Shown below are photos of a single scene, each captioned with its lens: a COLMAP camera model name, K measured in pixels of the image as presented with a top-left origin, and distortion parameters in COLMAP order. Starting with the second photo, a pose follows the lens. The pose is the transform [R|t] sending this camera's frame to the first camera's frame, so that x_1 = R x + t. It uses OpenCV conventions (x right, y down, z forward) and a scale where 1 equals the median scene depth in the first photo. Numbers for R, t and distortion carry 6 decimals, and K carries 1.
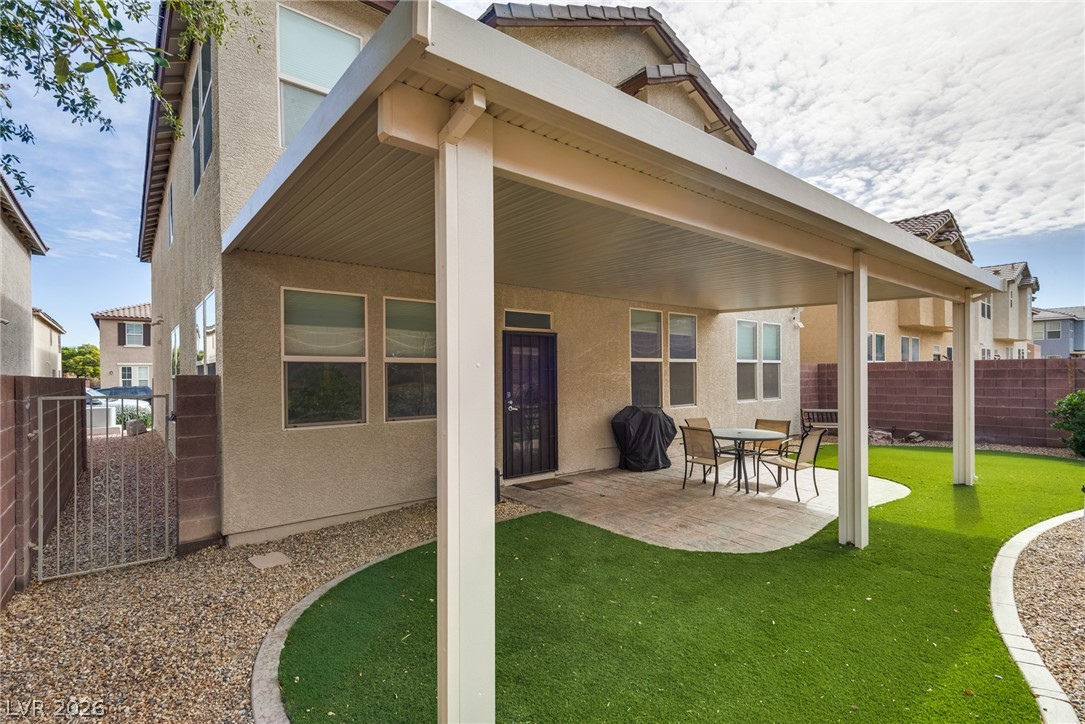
lens RADIAL K [[523.7, 0, 541.9], [0, 523.7, 366.7], [0, 0, 1]] dist [0.004107, 0.000265]
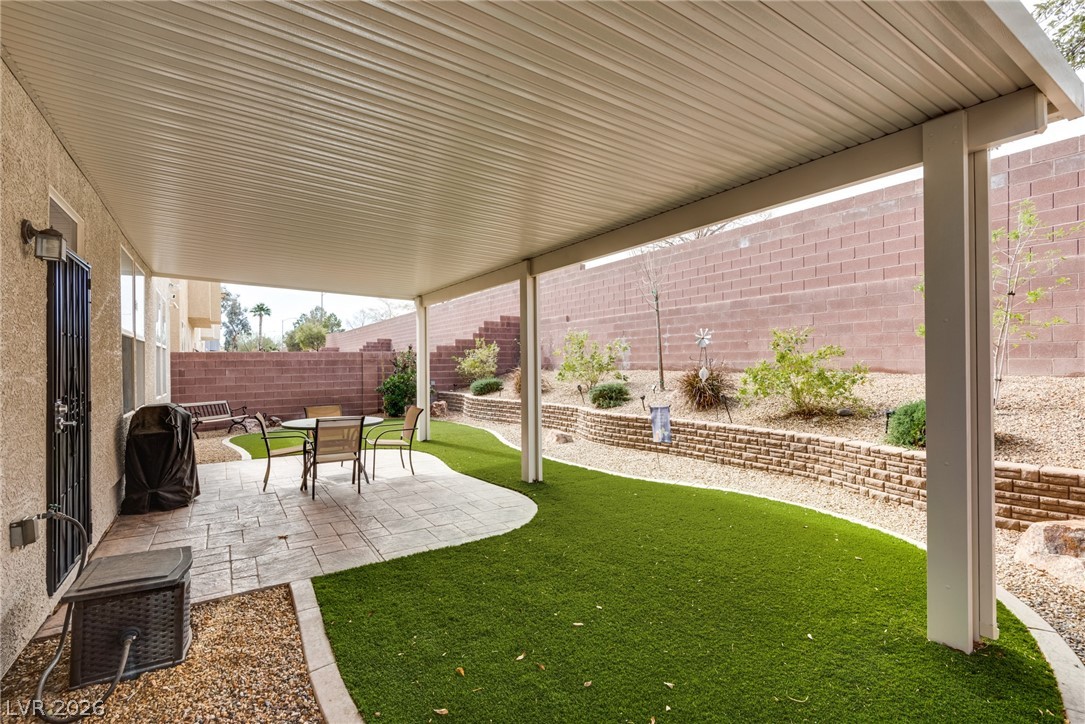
lens RADIAL K [[499.7, 0, 538.4], [0, 499.7, 361.2], [0, 0, 1]] dist [0.002514, 0.000038]
pose [[0.085187, 0.010490, 0.996310, -0.317787], [-0.002762, 0.999943, -0.010292, 0.021125], [-0.996361, -0.001875, 0.085211, 0.411713]]
